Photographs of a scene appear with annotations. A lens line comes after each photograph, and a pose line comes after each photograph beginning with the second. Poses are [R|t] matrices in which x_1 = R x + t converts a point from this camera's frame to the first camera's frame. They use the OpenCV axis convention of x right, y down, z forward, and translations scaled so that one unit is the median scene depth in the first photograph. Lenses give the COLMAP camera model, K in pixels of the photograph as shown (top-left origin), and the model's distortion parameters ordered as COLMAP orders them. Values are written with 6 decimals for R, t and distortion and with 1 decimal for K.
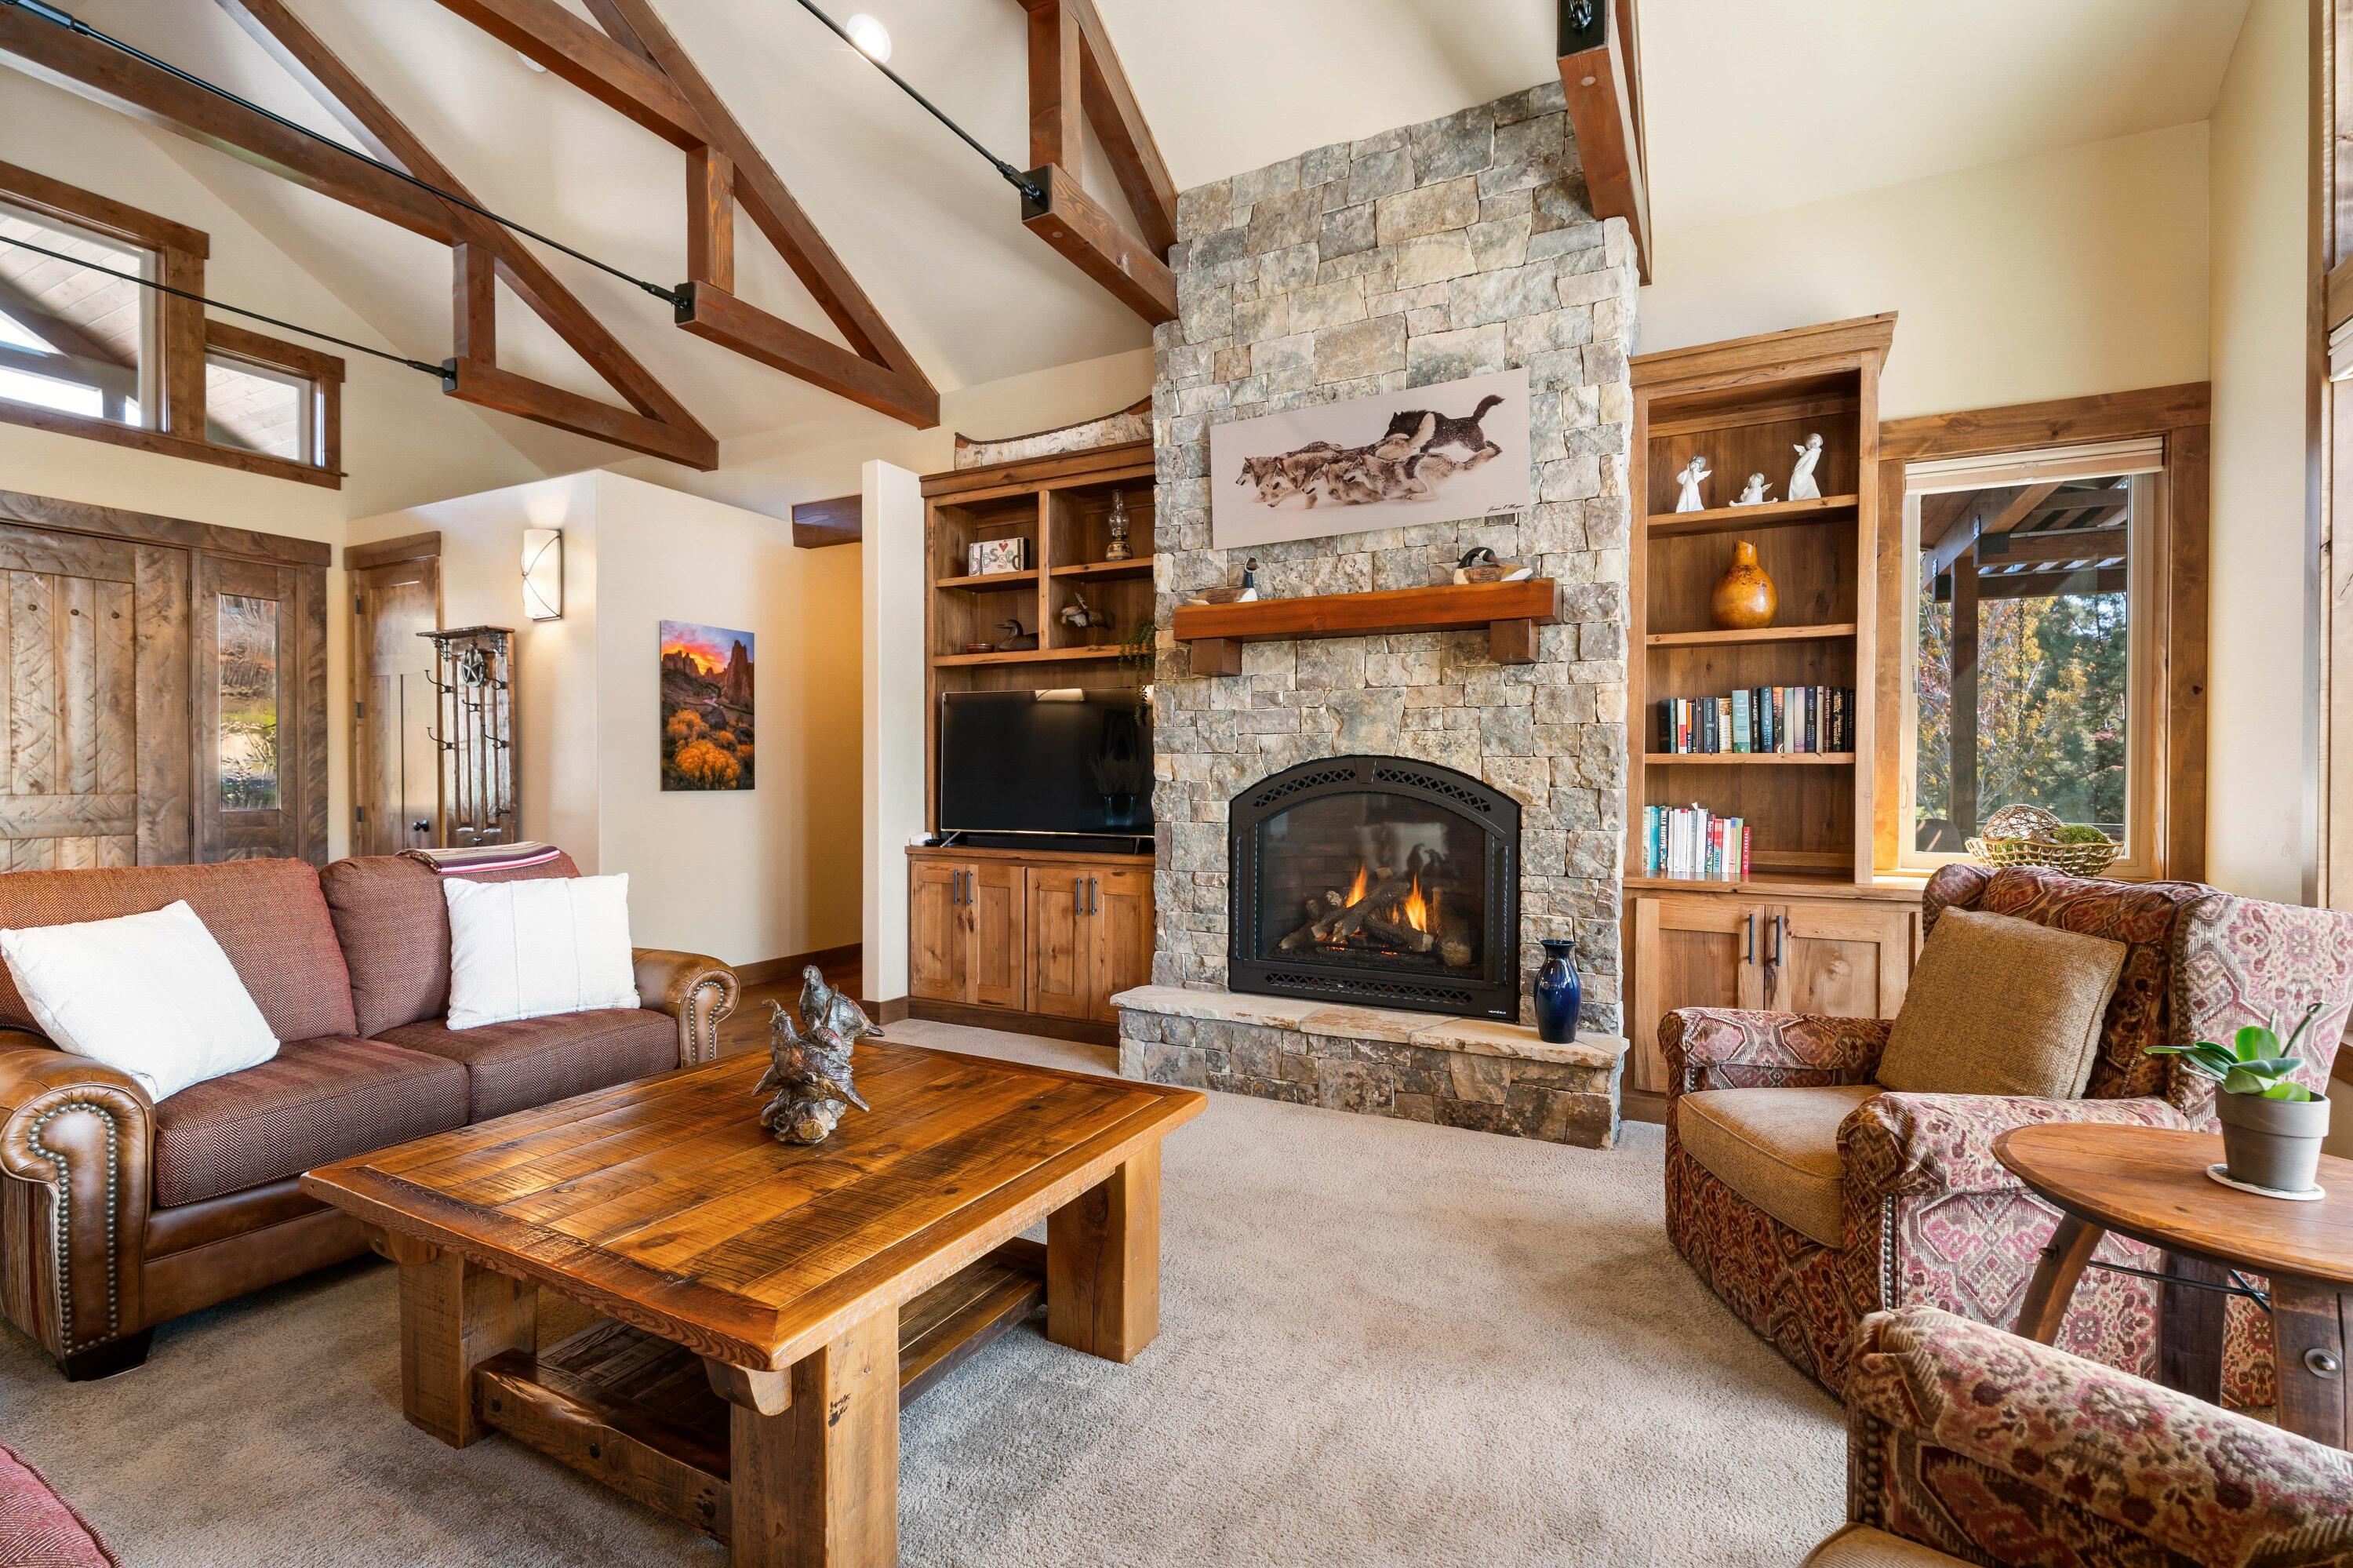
lens RADIAL K [[1066.3, 0, 1174.2], [0, 1066.3, 773.7], [0, 0, 1]] dist [0.003143, 0.000240]
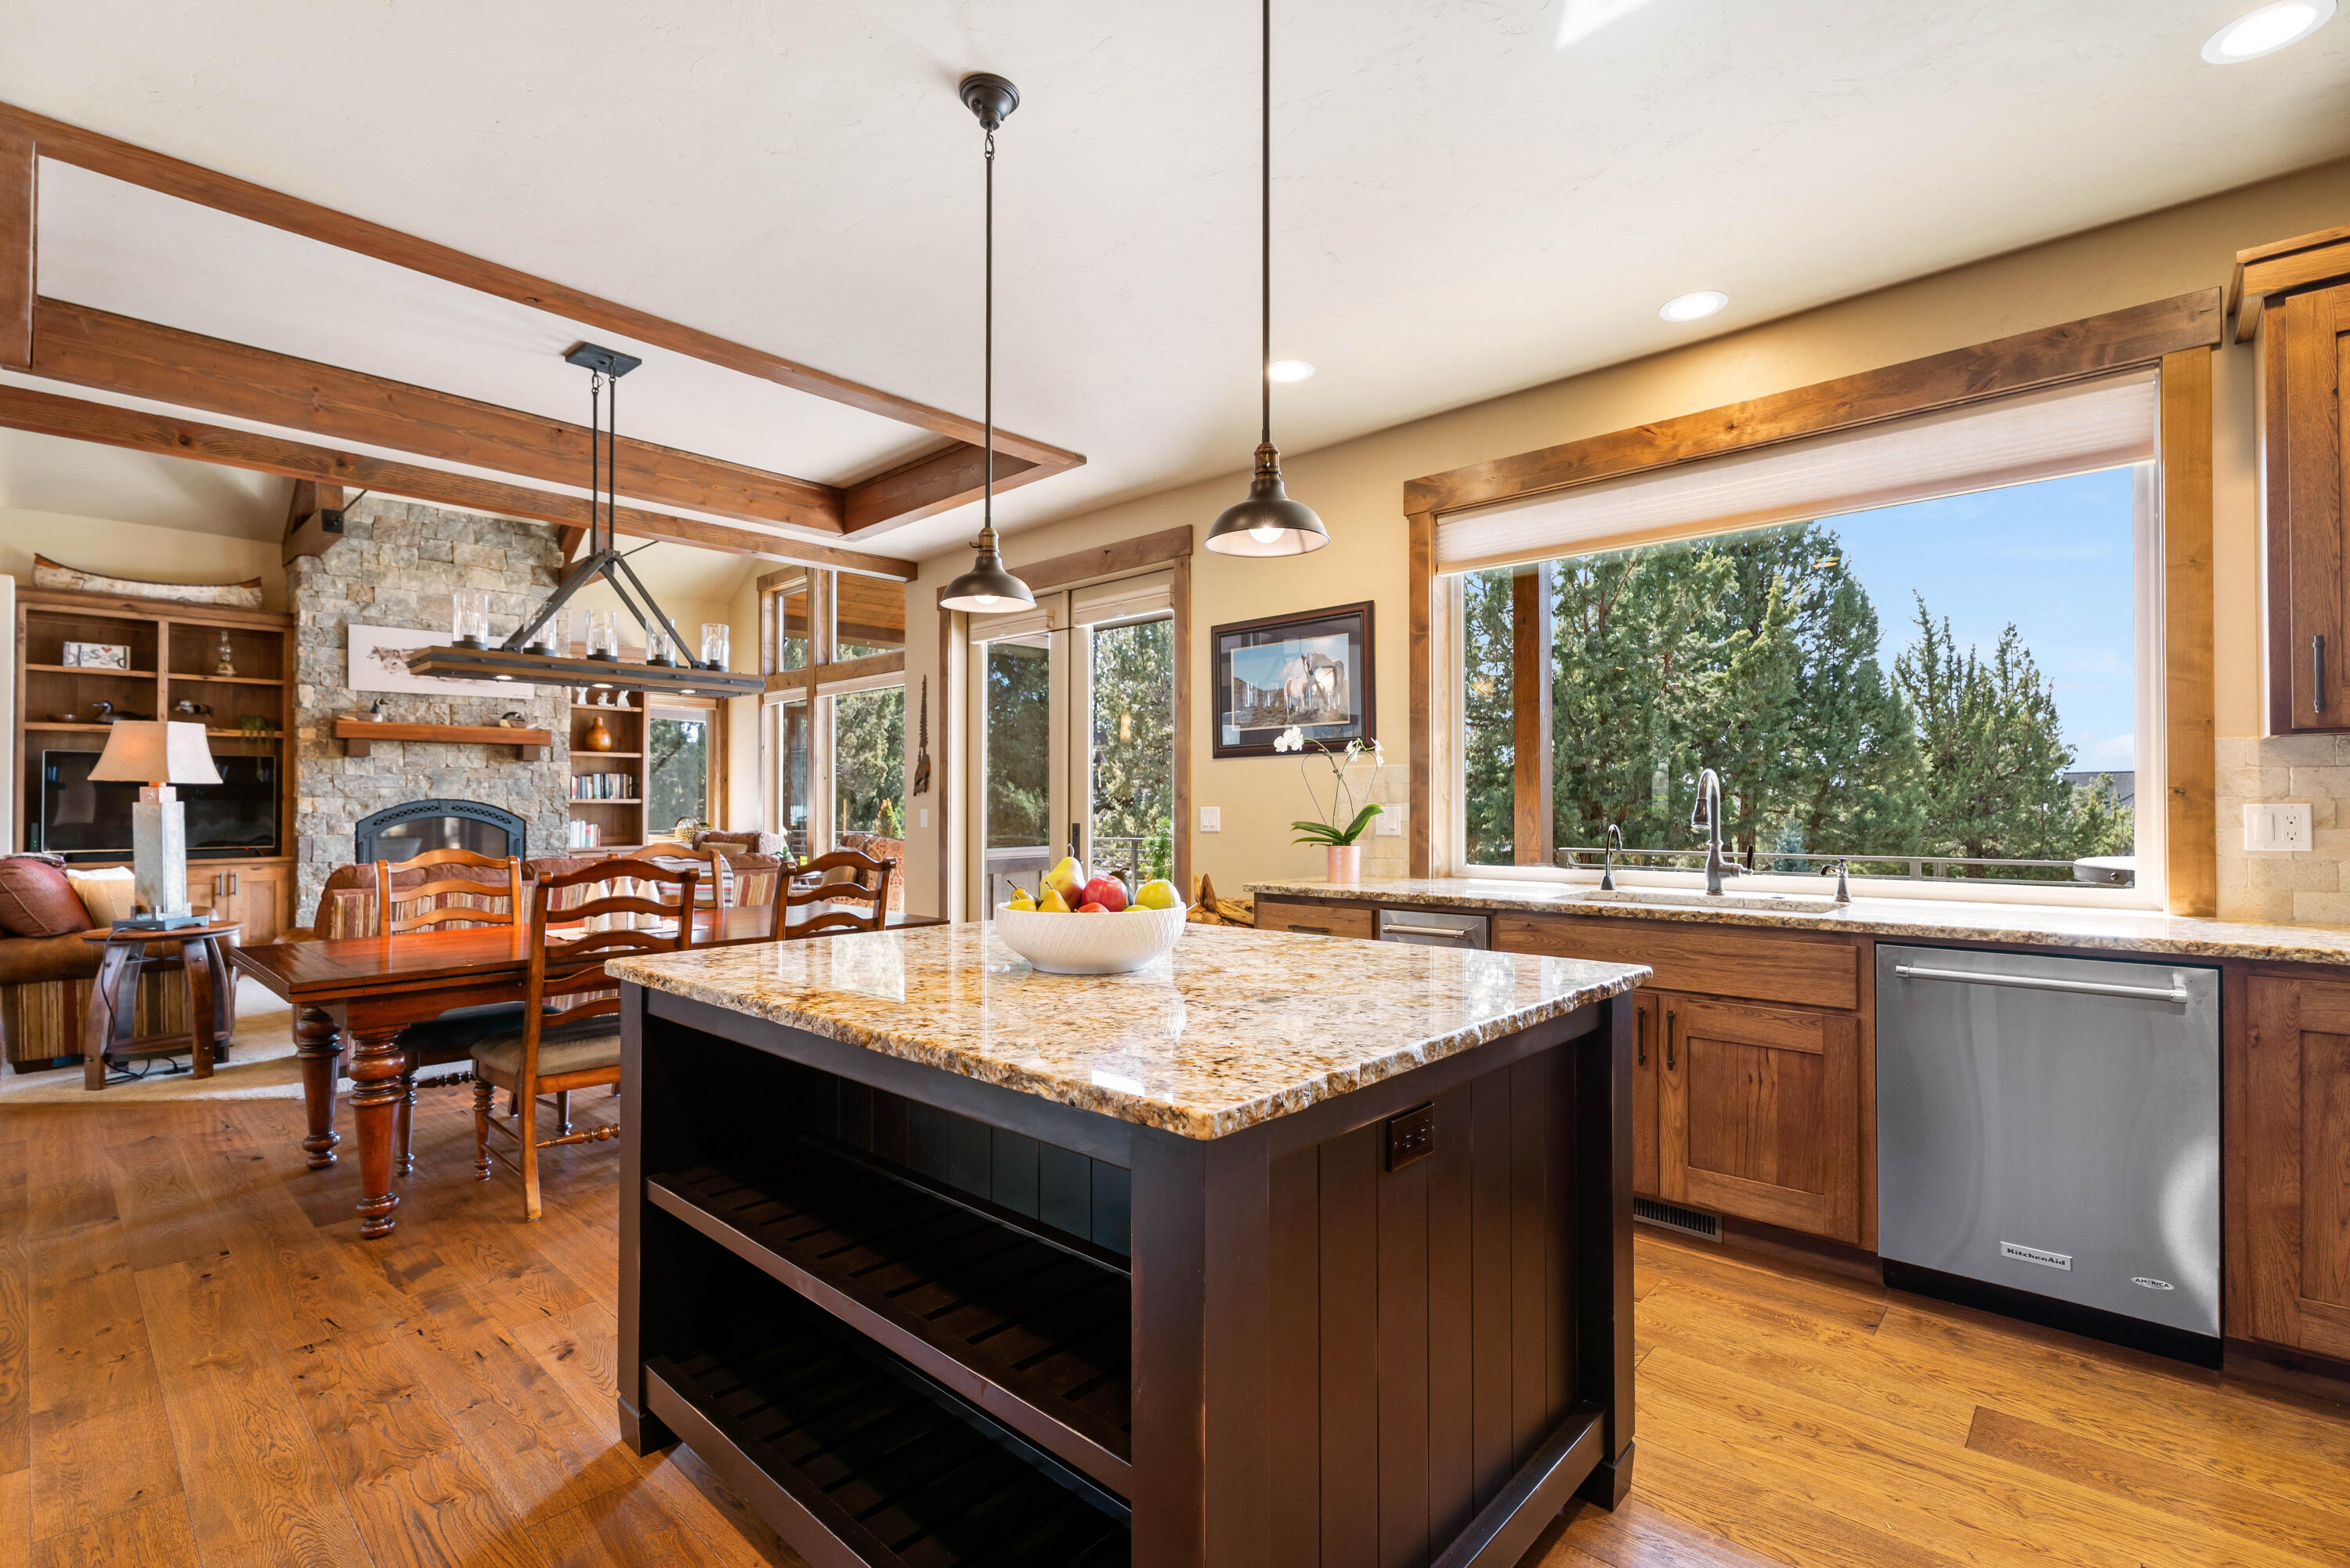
lens RADIAL K [[1050.4, 0, 1171.6], [0, 1050.4, 797.4], [0, 0, 1]] dist [0.014272, -0.009863]
pose [[0.260703, 0.003496, 0.965413, -1.475573], [0.005657, 0.999971, -0.005149, -0.001925], [-0.965402, 0.006804, 0.260676, -0.943048]]
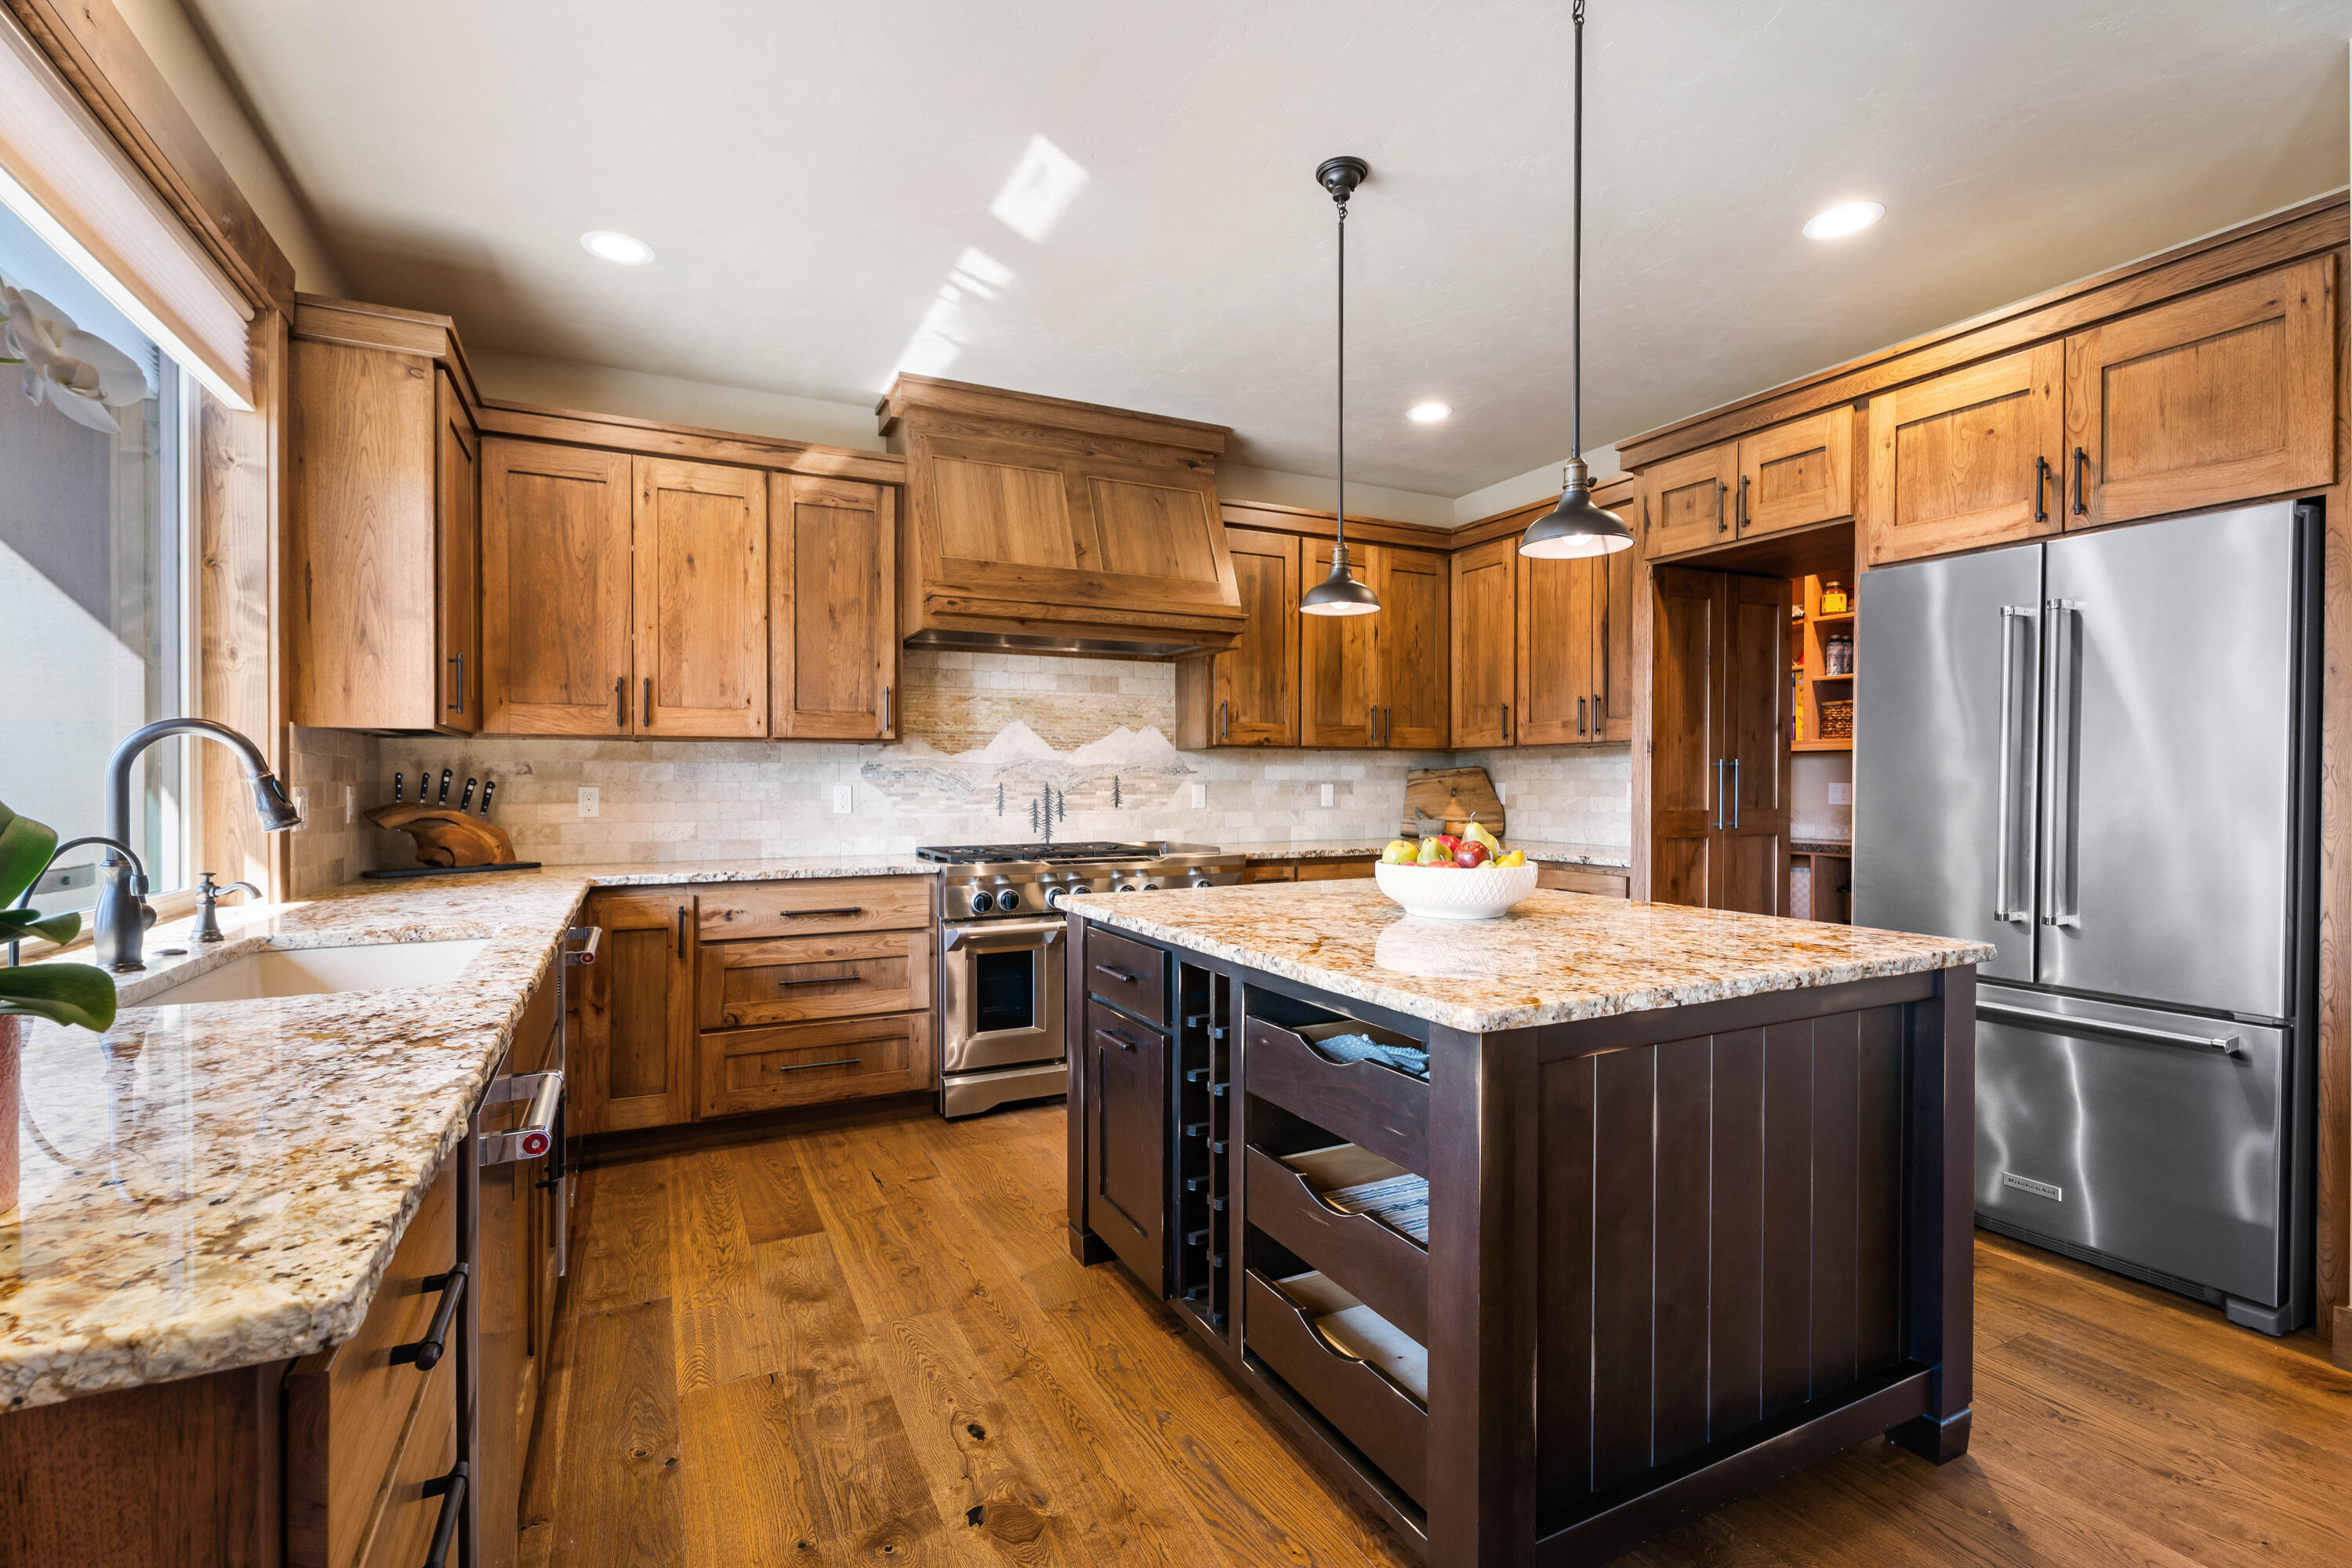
lens RADIAL K [[1048.9, 0, 1176.0], [0, 1048.9, 784.0], [0, 0, 1]] dist [0.001839, 0.000148]
pose [[-0.581958, -0.001515, -0.813217, -0.495105], [-0.003894, 0.999992, 0.000925, -0.001635], [0.813210, 0.003705, -0.581959, -0.581972]]
